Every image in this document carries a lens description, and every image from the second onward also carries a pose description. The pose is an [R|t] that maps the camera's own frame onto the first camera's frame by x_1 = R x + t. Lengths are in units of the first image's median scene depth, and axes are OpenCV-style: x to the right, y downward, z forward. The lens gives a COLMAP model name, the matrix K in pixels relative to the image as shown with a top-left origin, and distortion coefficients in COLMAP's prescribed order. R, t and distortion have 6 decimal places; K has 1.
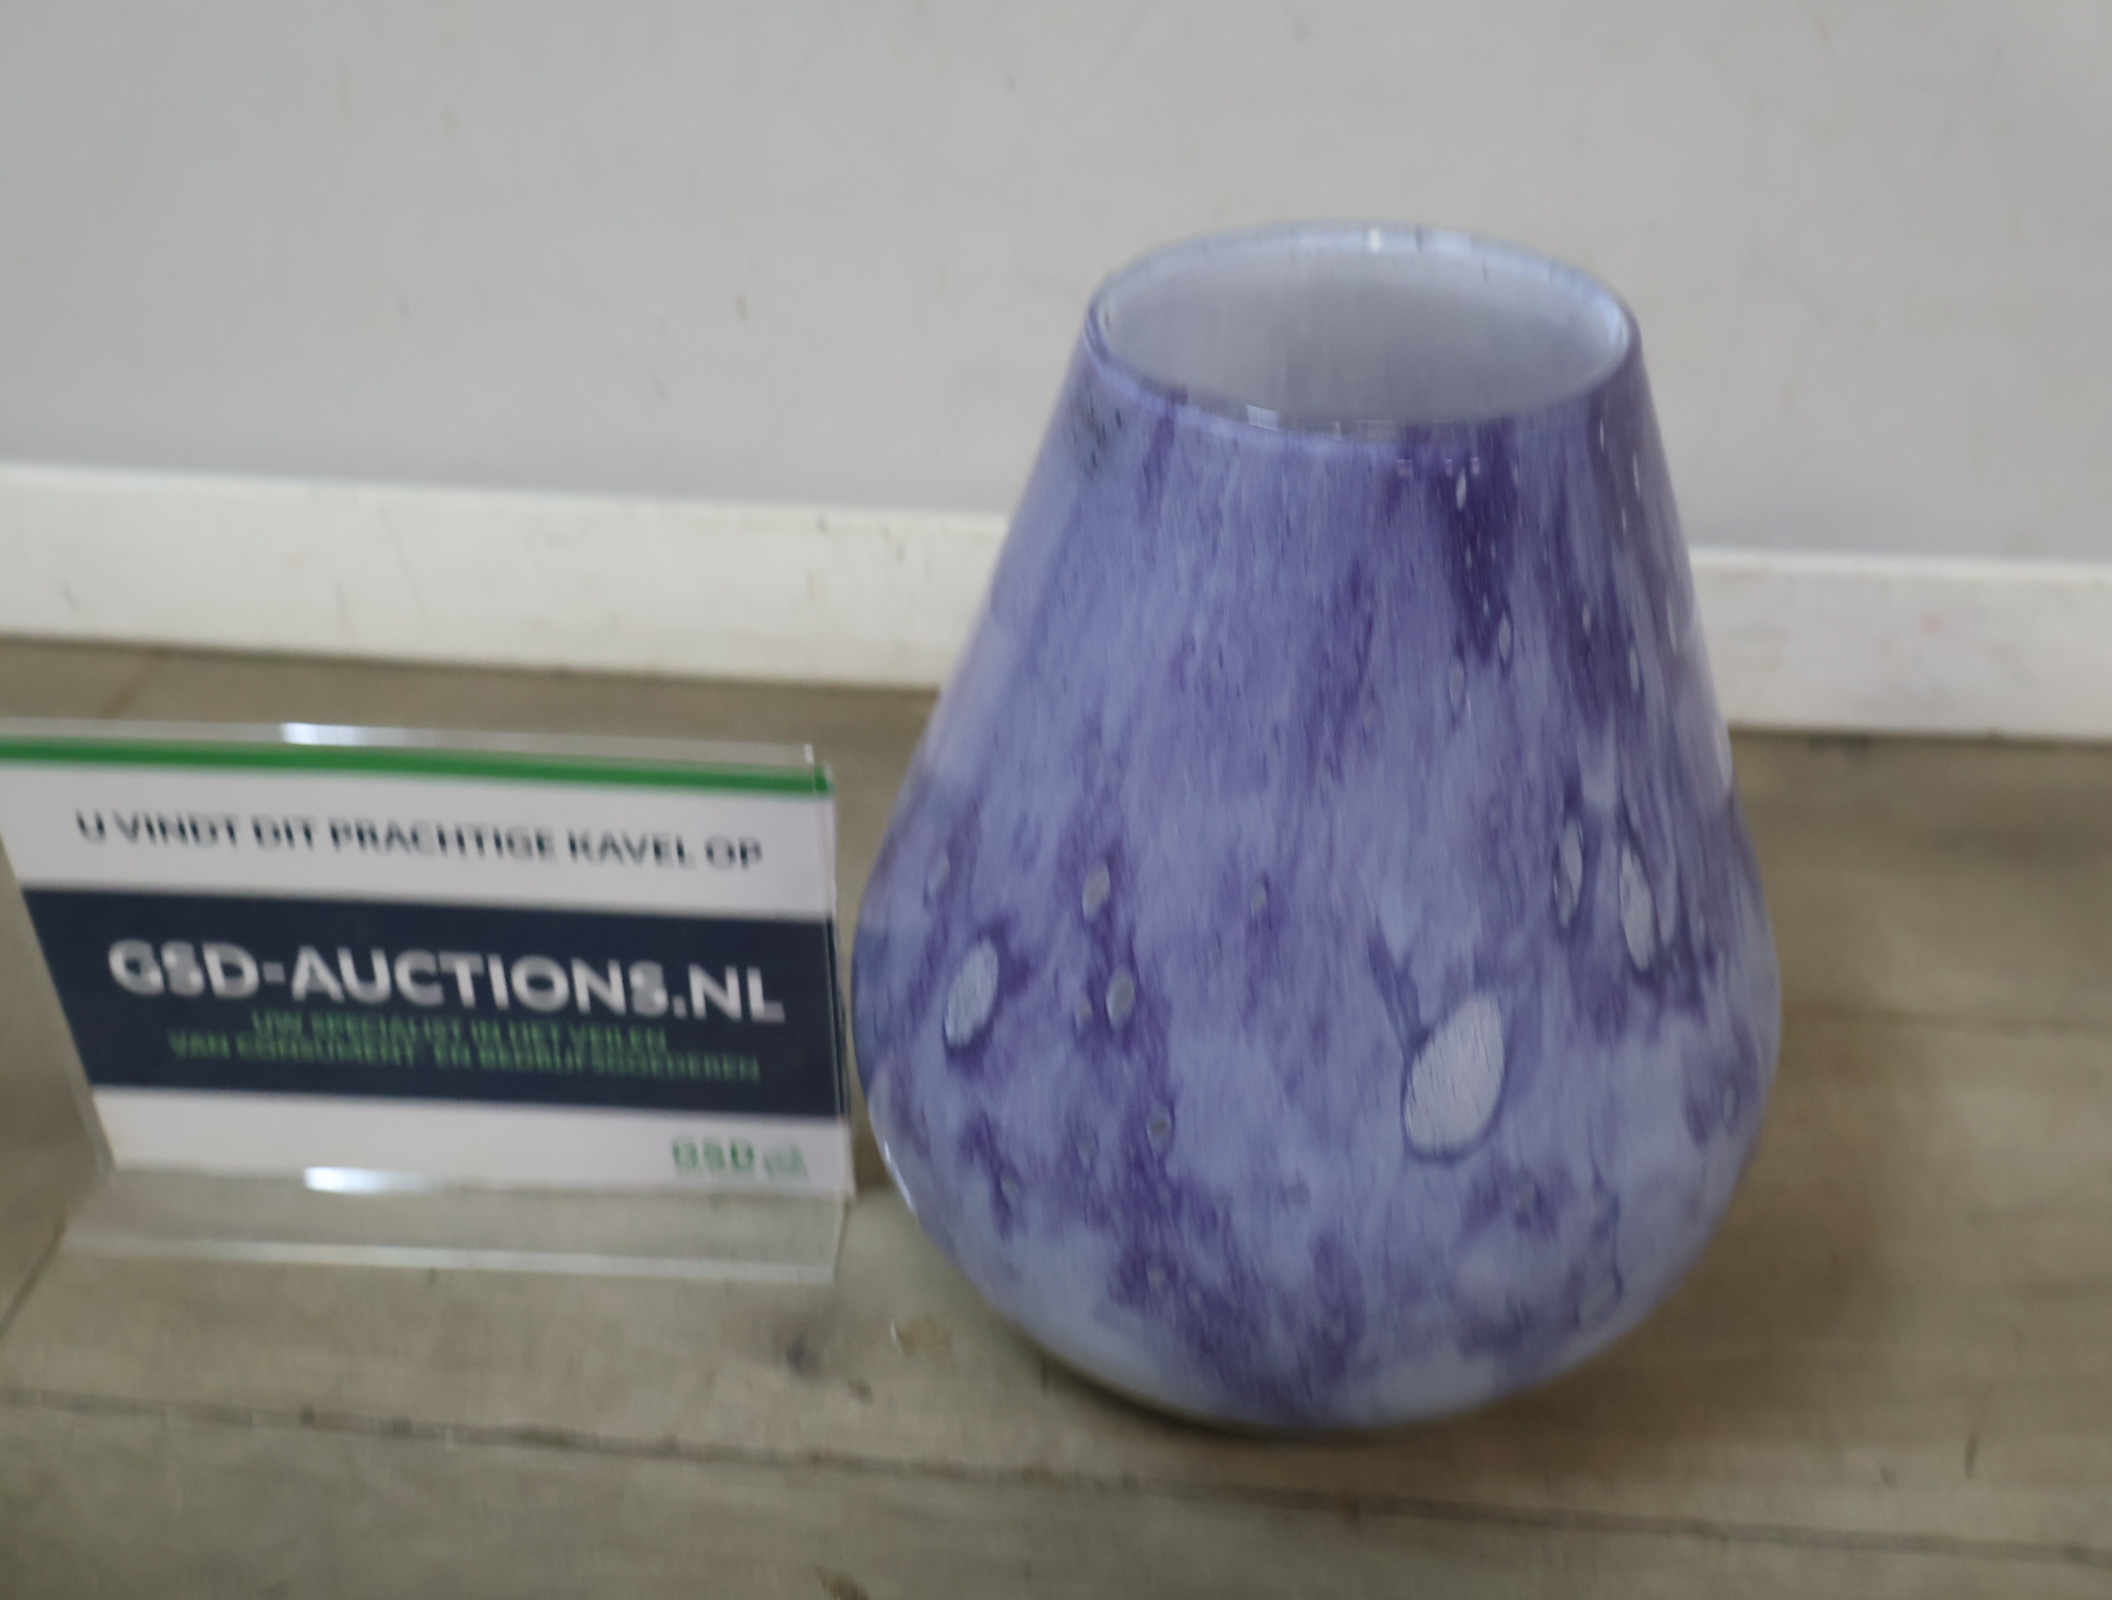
lens RADIAL K [[2145.9, 0, 1056.0], [0, 2145.9, 800.0], [0, 0, 1]] dist [0.020500, 0.004516]
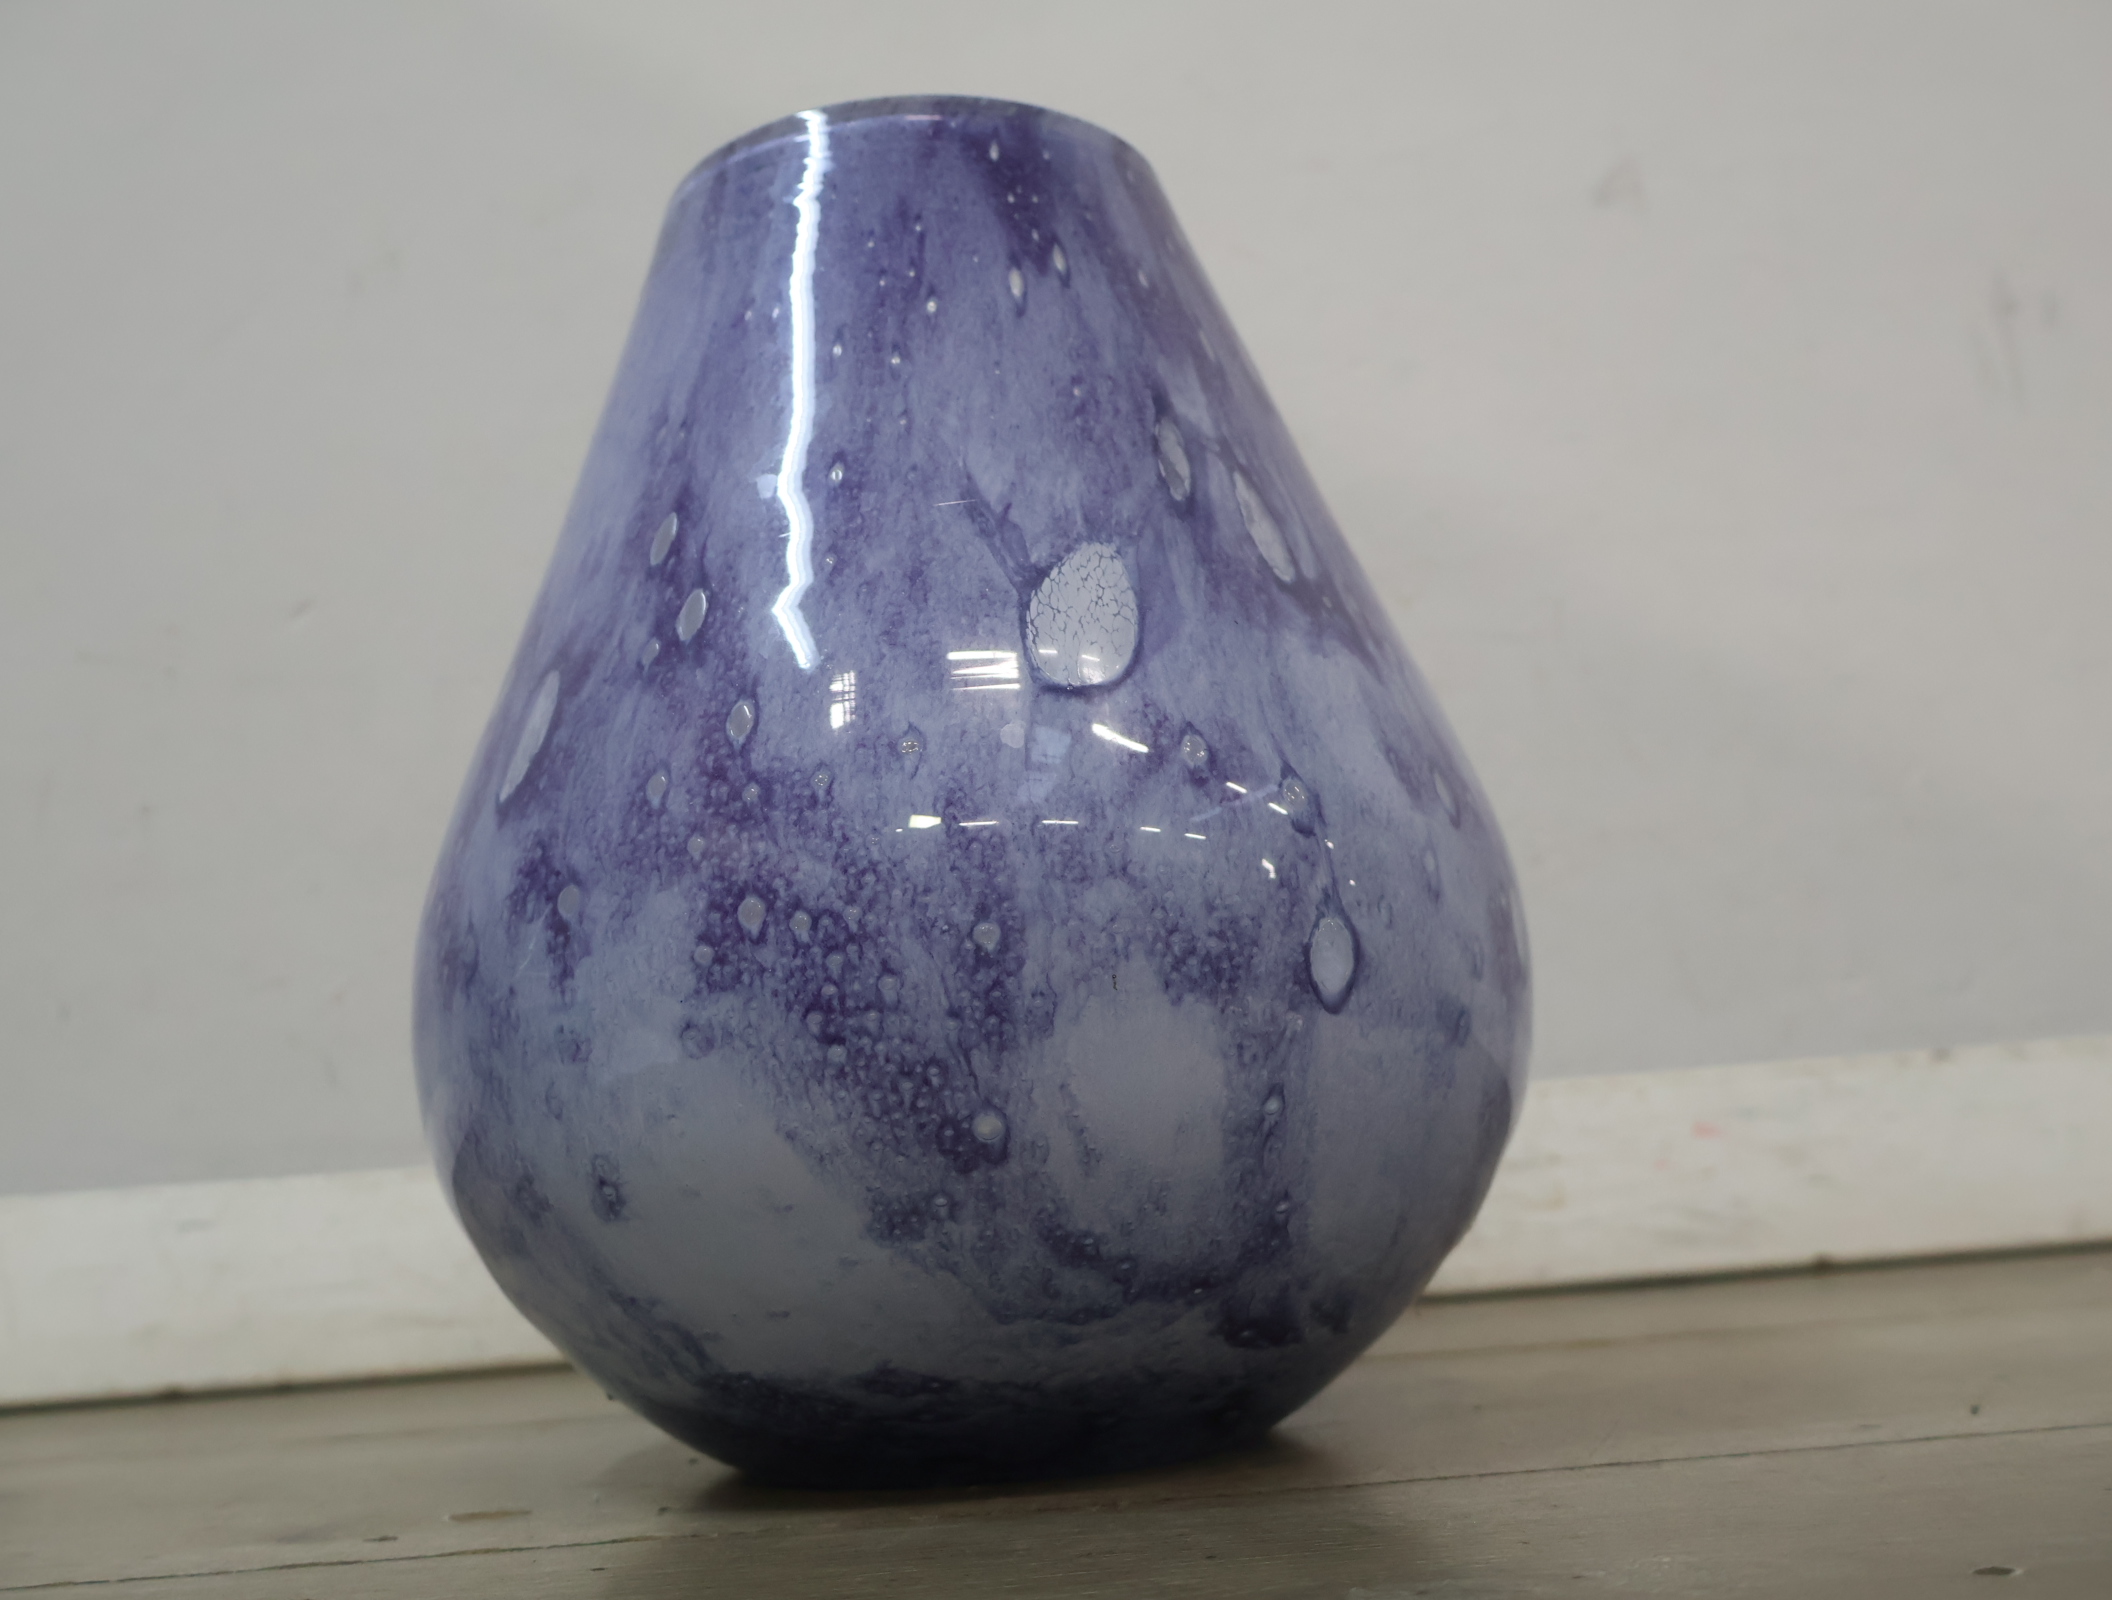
lens RADIAL K [[2172.0, 0, 1056.0], [0, 2172.0, 800.0], [0, 0, 1]] dist [-0.000426, 0.000411]
pose [[0.992802, -0.068445, 0.098282, 0.084583], [0.118181, 0.692965, -0.711219, 0.784317], [-0.019426, 0.717715, 0.696066, 0.445056]]
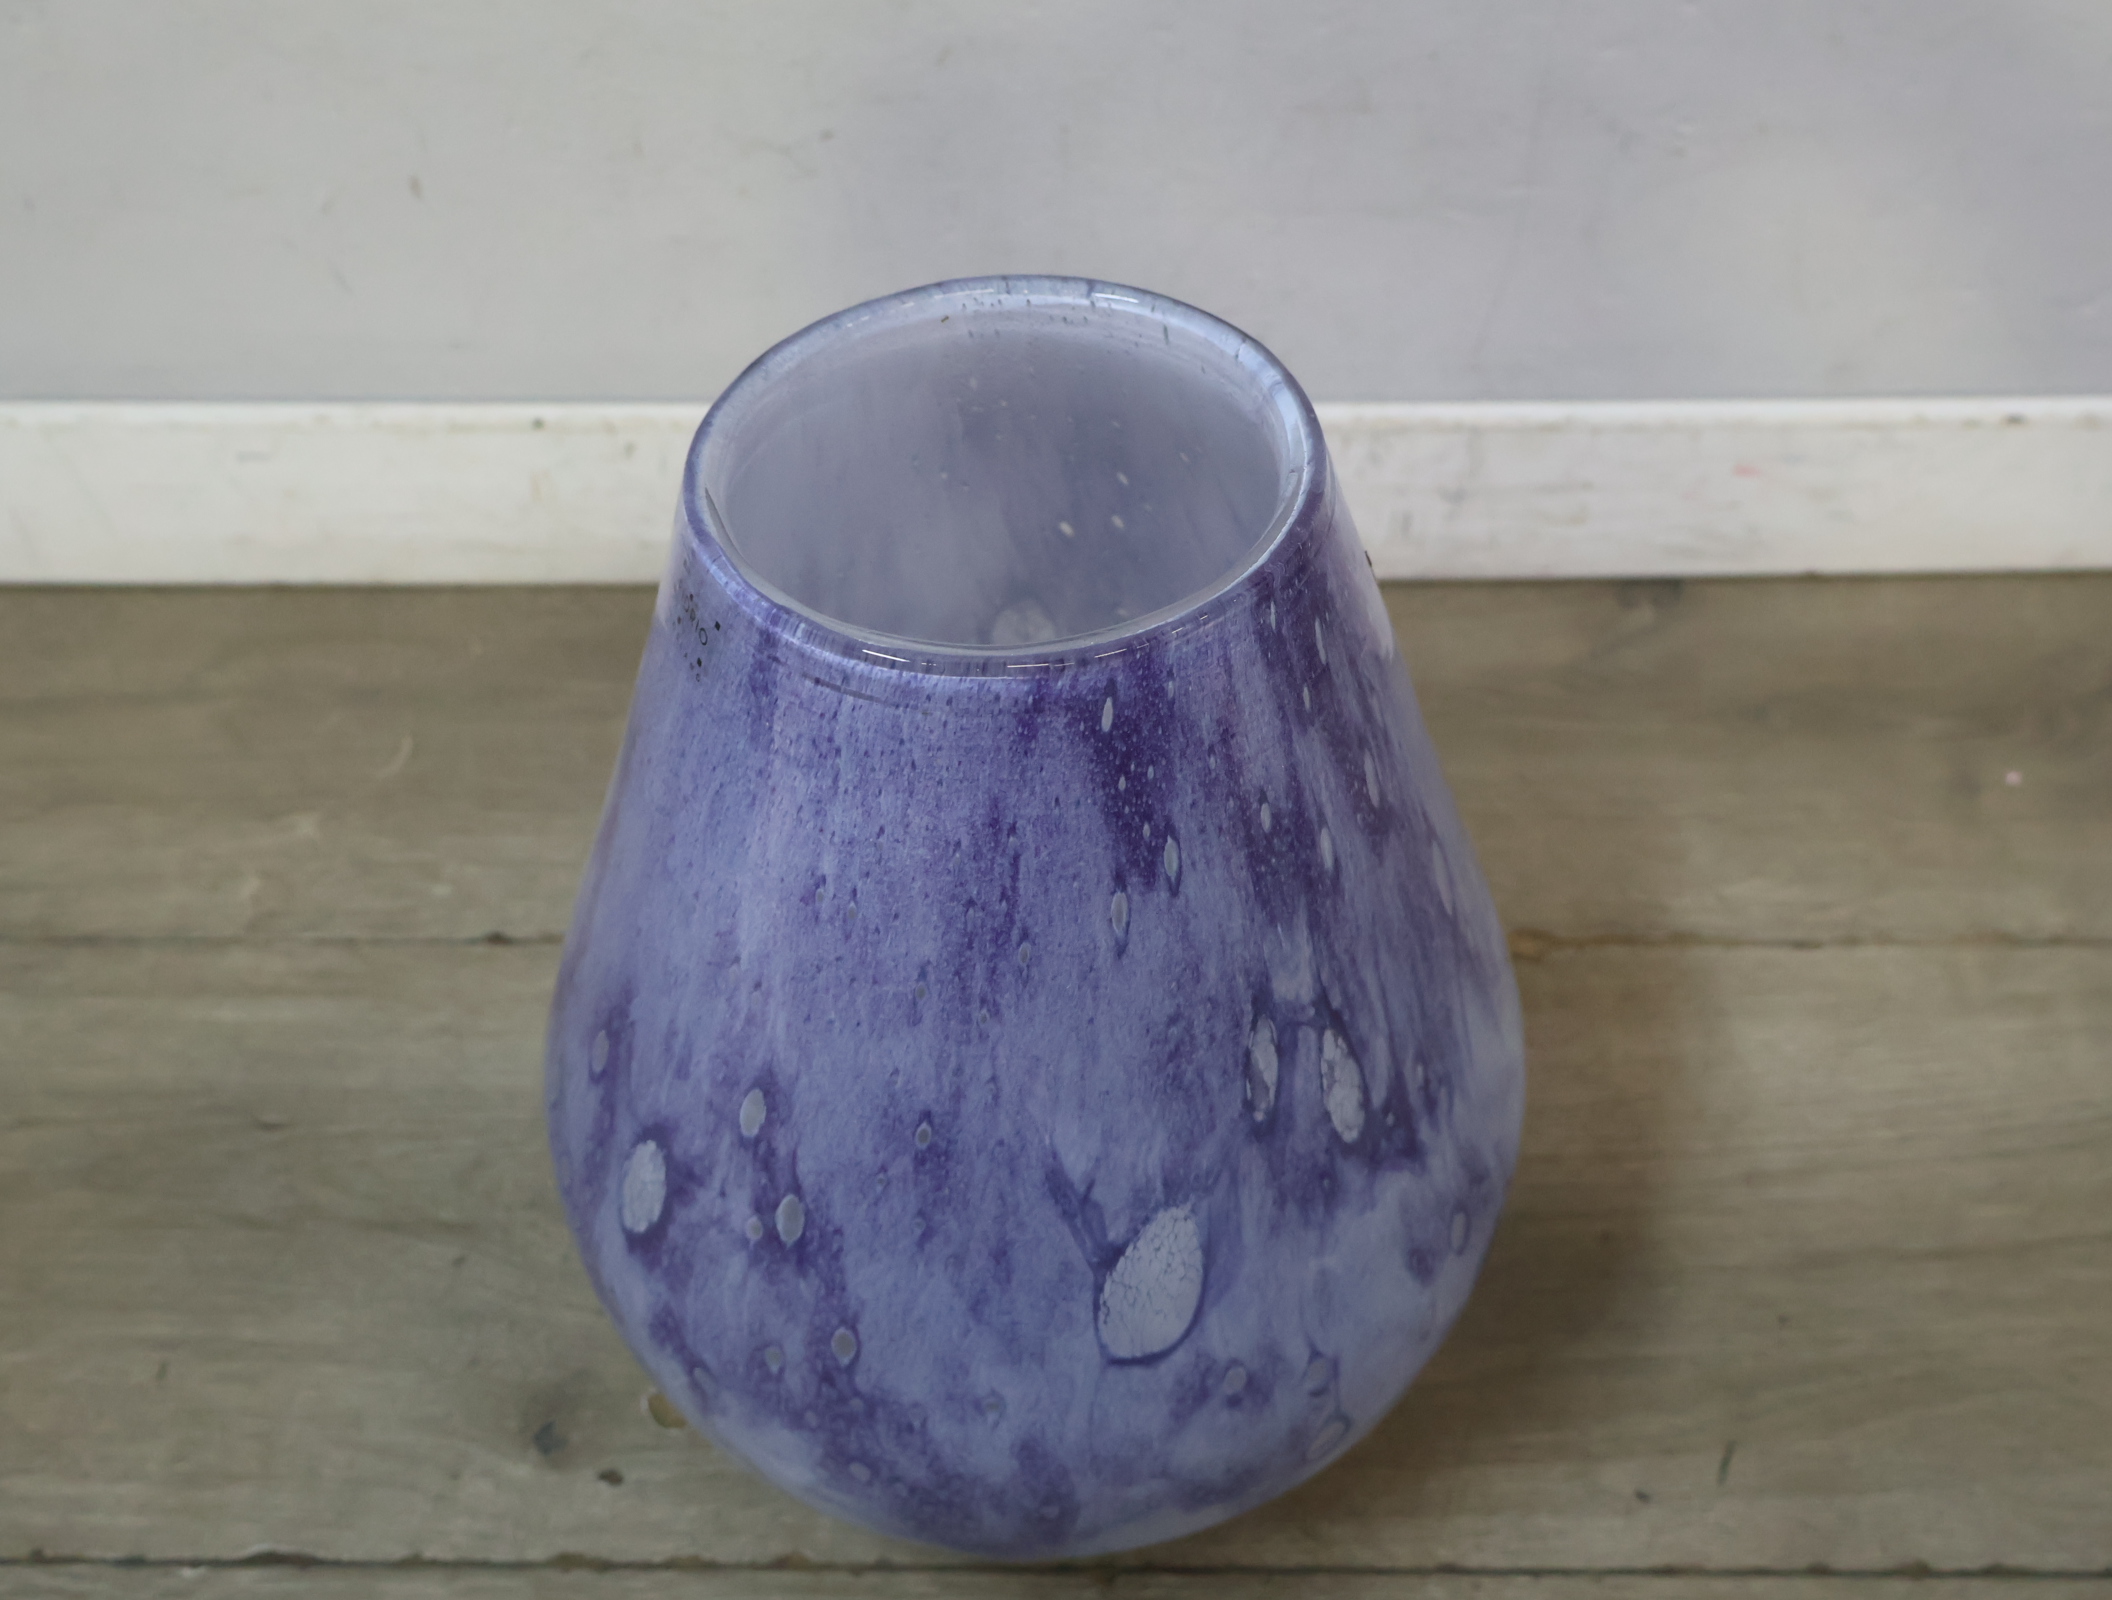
lens RADIAL K [[2121.6, 0, 1058.0], [0, 2121.6, 829.9], [0, 0, 1]] dist [0.021845, -0.003231]
pose [[0.997454, -0.065934, 0.027165, 0.131911], [0.058117, 0.972362, 0.226129, -0.272556], [-0.041324, -0.223975, 0.973718, 0.143535]]
